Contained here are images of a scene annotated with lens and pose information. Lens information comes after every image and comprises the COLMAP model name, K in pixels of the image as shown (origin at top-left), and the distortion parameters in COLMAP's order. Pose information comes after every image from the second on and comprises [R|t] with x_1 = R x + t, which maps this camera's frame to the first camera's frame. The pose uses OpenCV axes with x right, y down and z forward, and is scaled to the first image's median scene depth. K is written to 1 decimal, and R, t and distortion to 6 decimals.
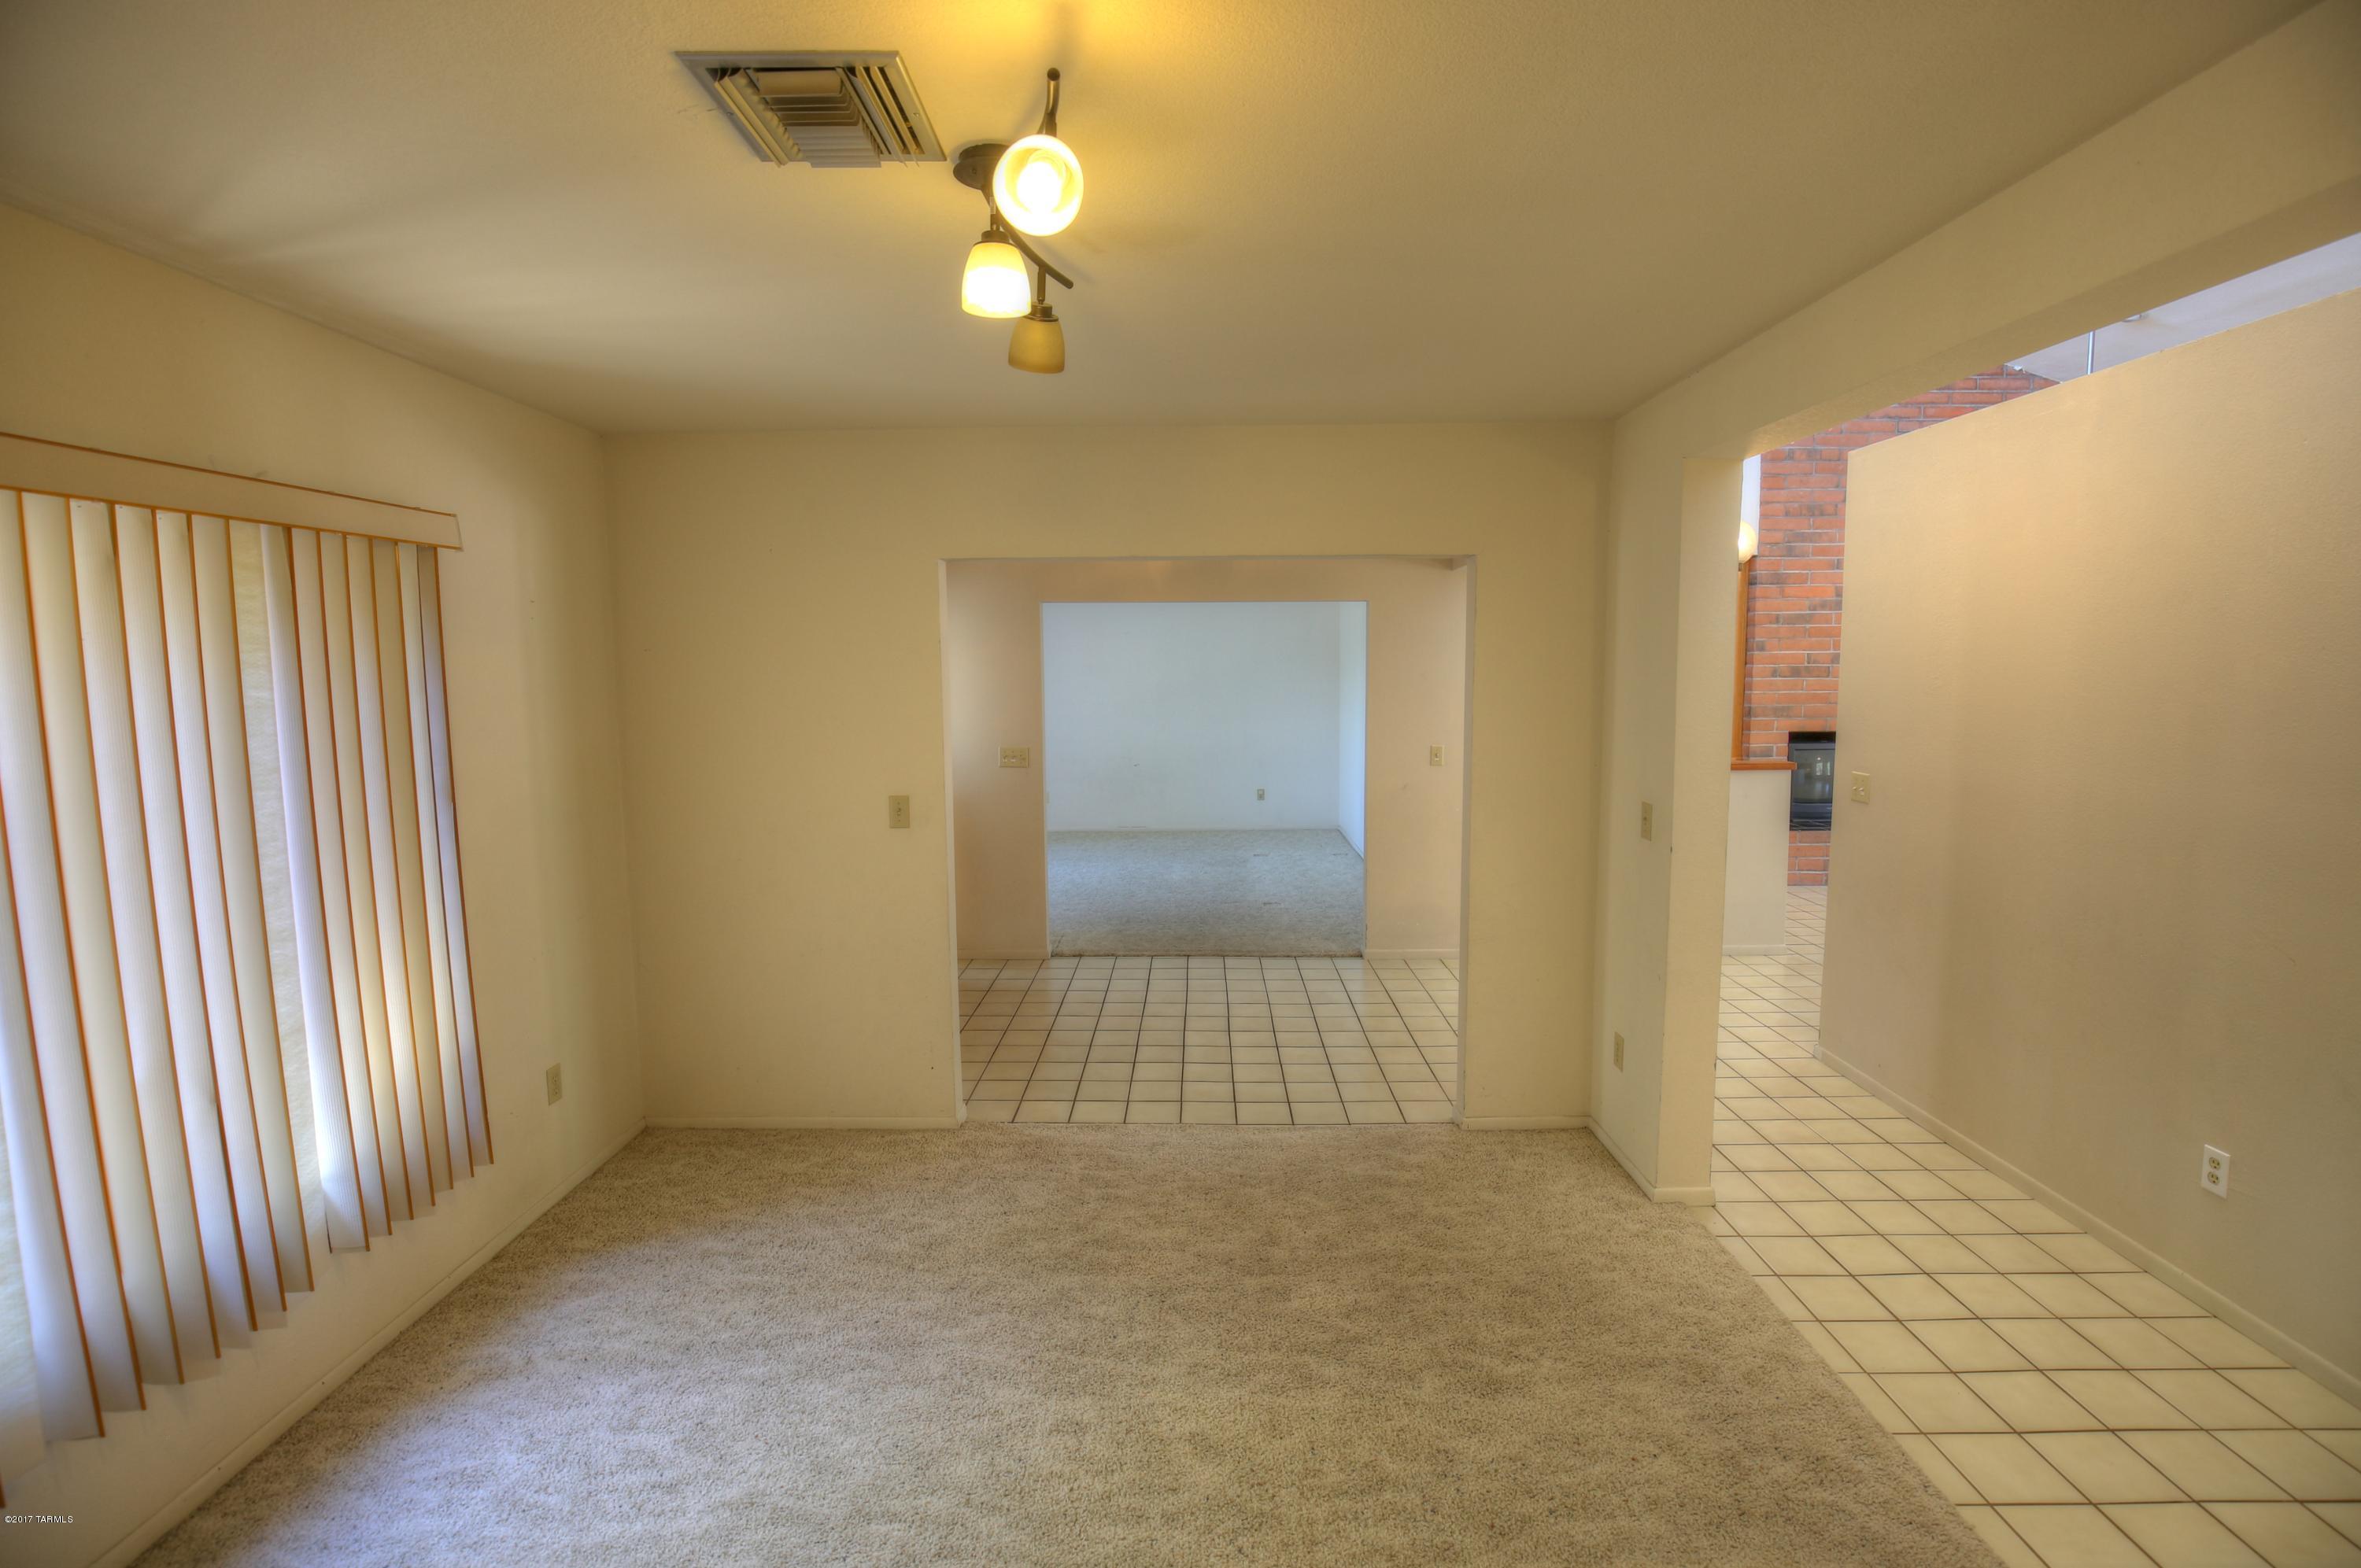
lens RADIAL K [[1090.7, 0, 1181.3], [0, 1090.7, 790.7], [0, 0, 1]] dist [-0.035790, 0.007004]
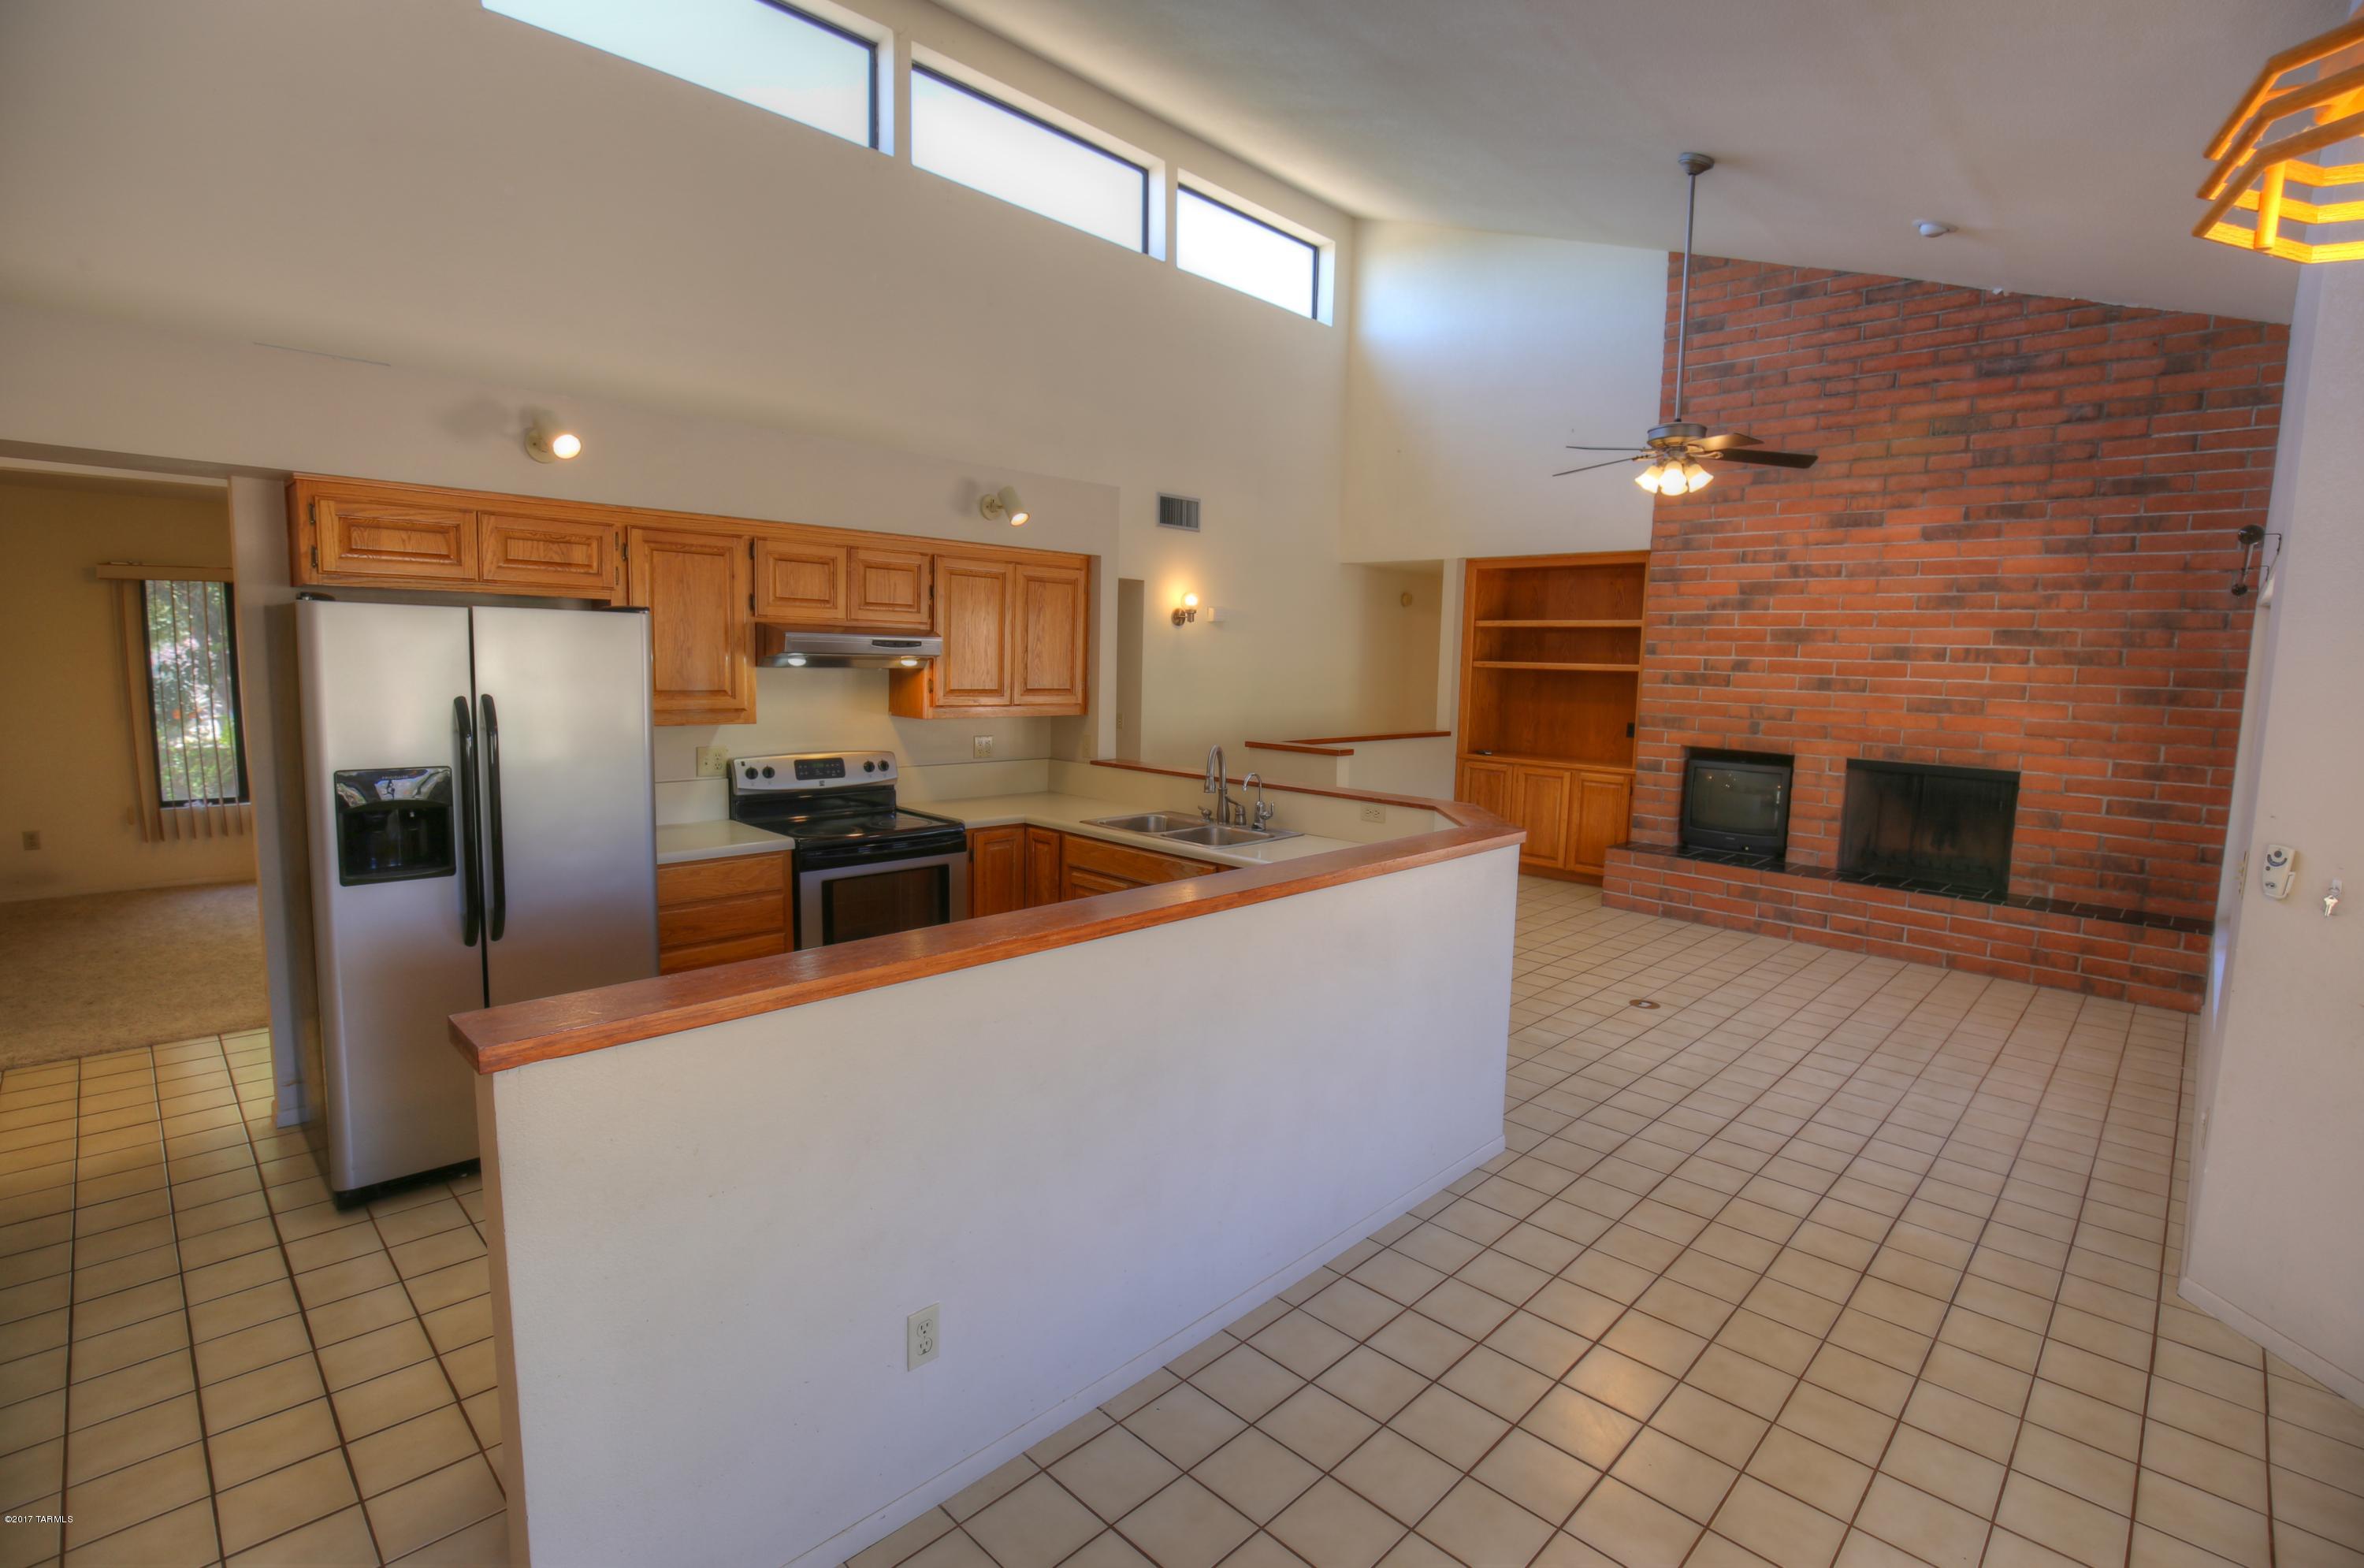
lens RADIAL K [[1092.2, 0, 1199.4], [0, 1092.2, 780.4], [0, 0, 1]] dist [-0.035790, 0.007004]
pose [[0.729616, 0.105033, -0.675743, 0.893728], [-0.107220, 0.993484, 0.038653, -0.018048], [0.675400, 0.044251, 0.736123, 0.069124]]
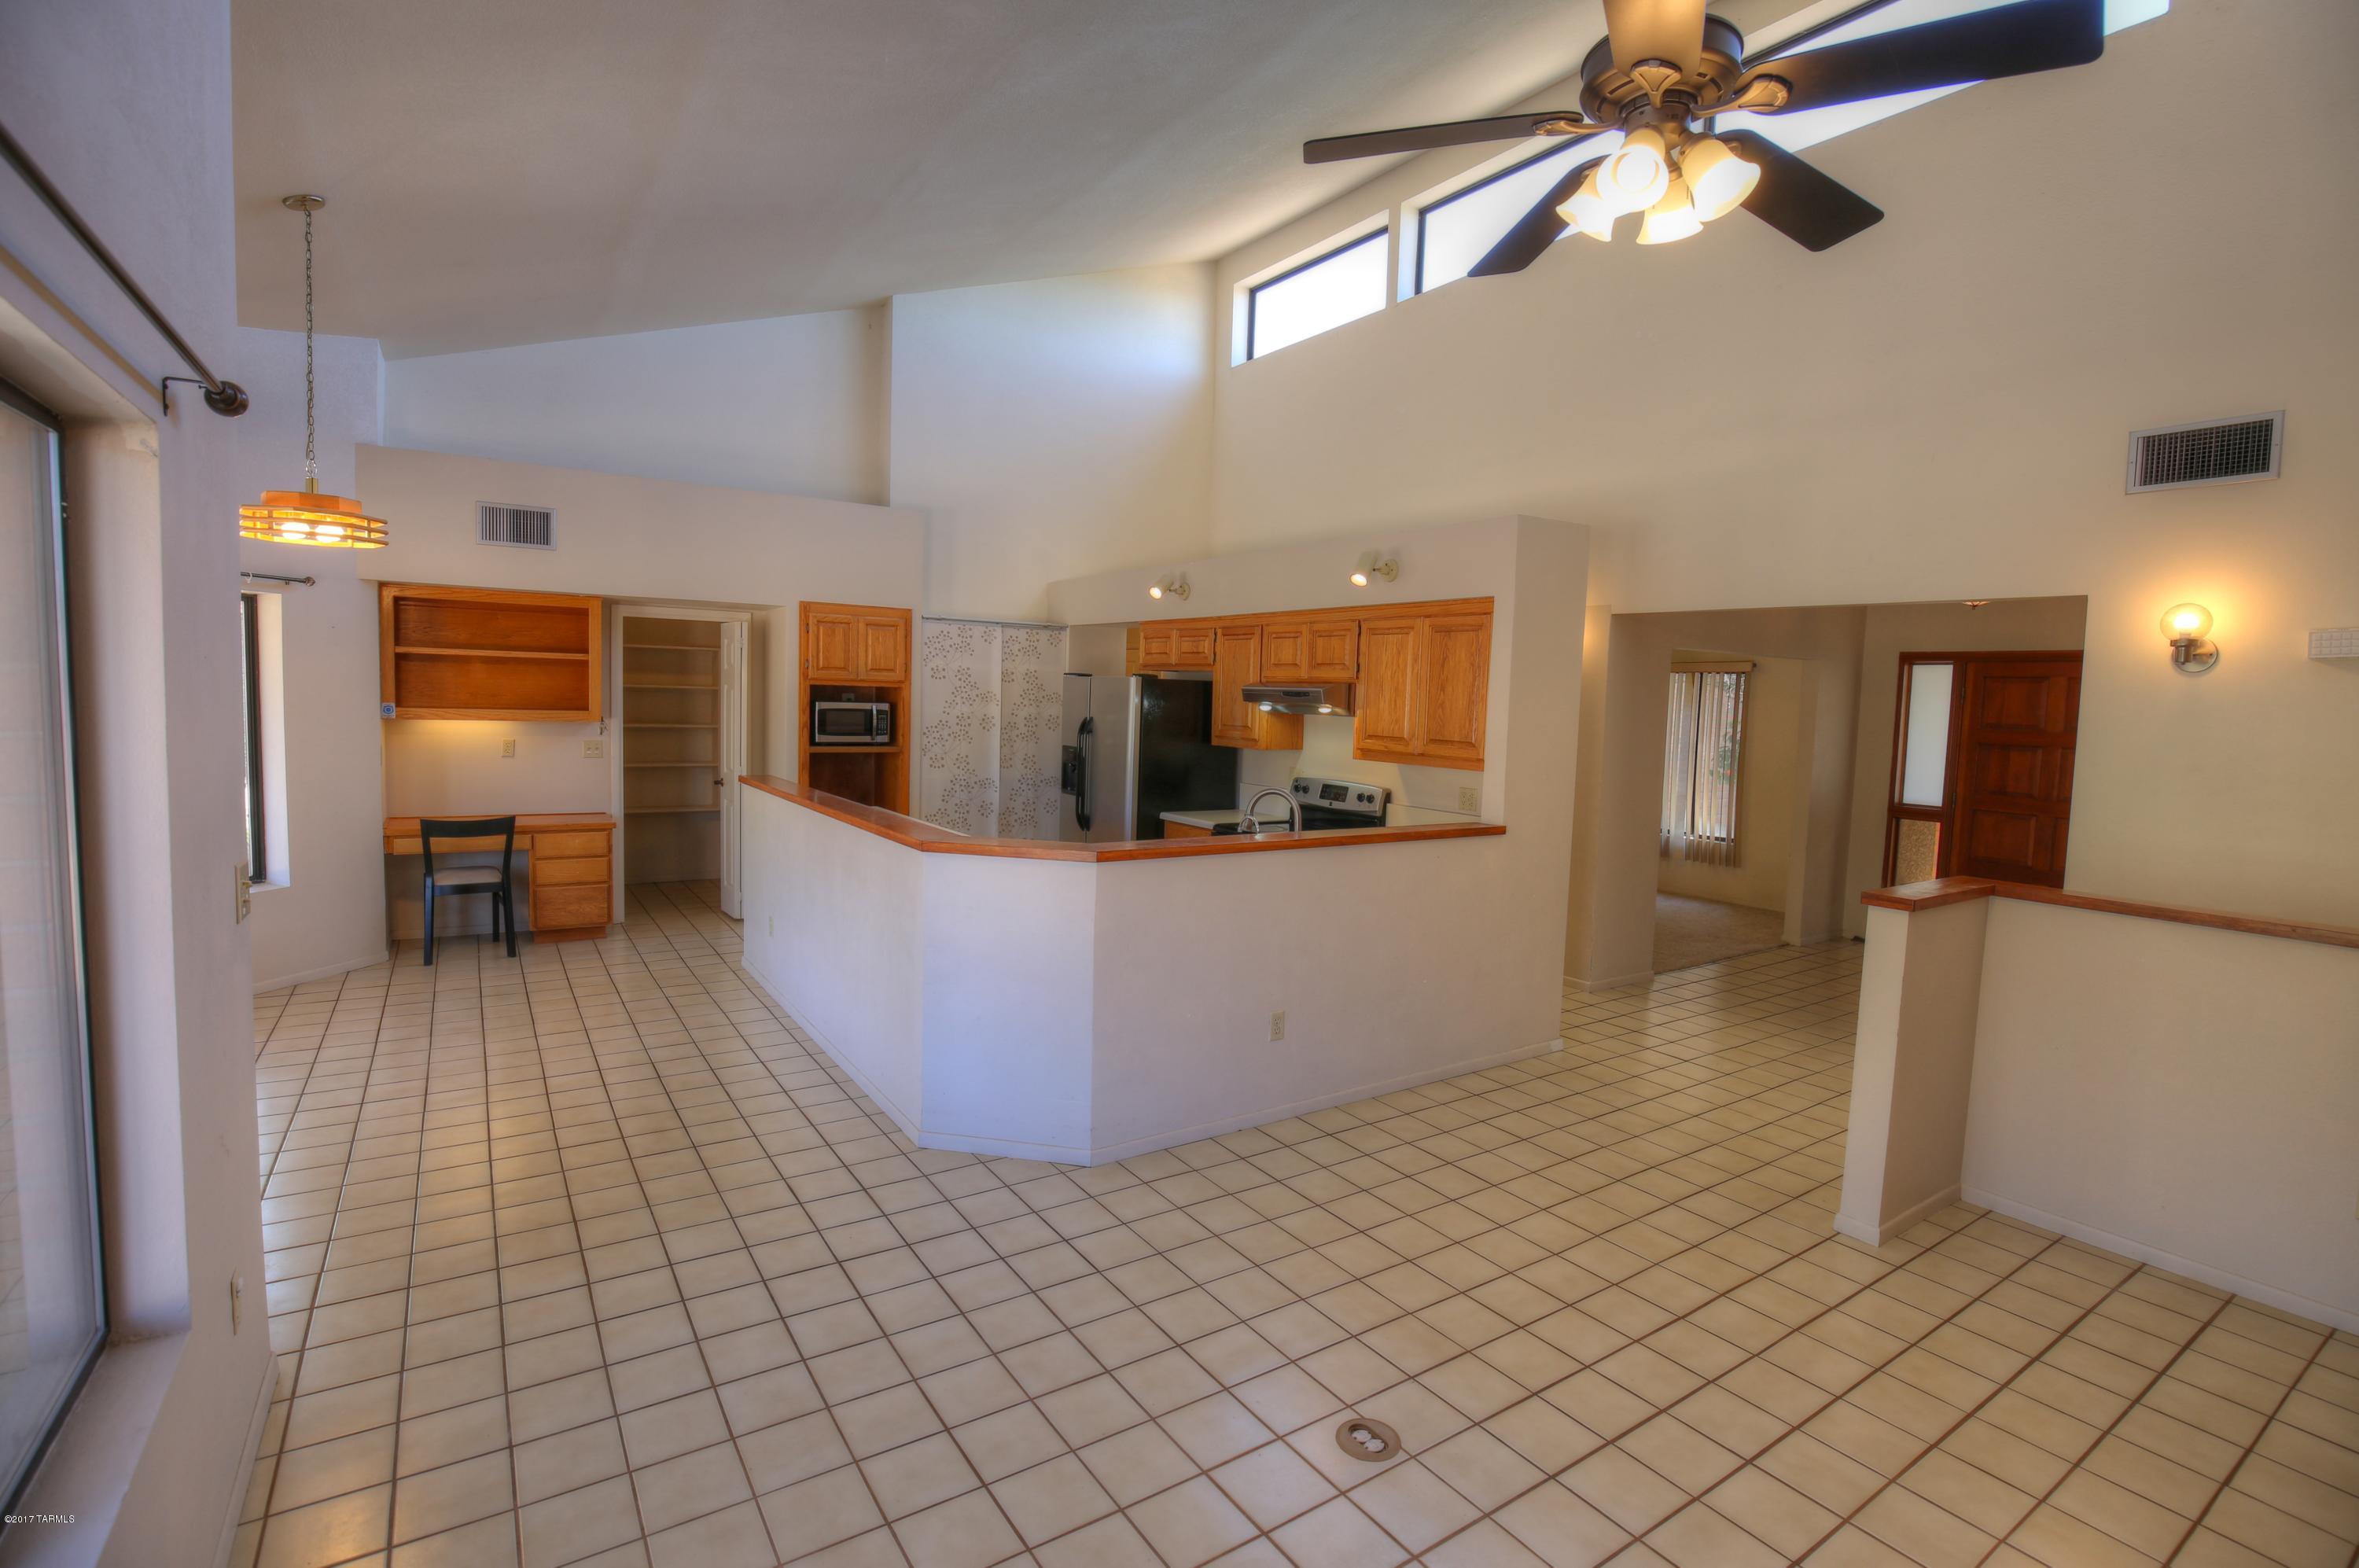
lens RADIAL K [[1090.0, 0, 1177.0], [0, 1090.0, 774.0], [0, 0, 1]] dist [-0.035790, 0.007004]
pose [[-0.825024, 0.022358, -0.564655, 0.866375], [-0.087995, 0.981945, 0.167452, -0.110618], [0.558204, 0.187839, -0.808161, 0.916007]]
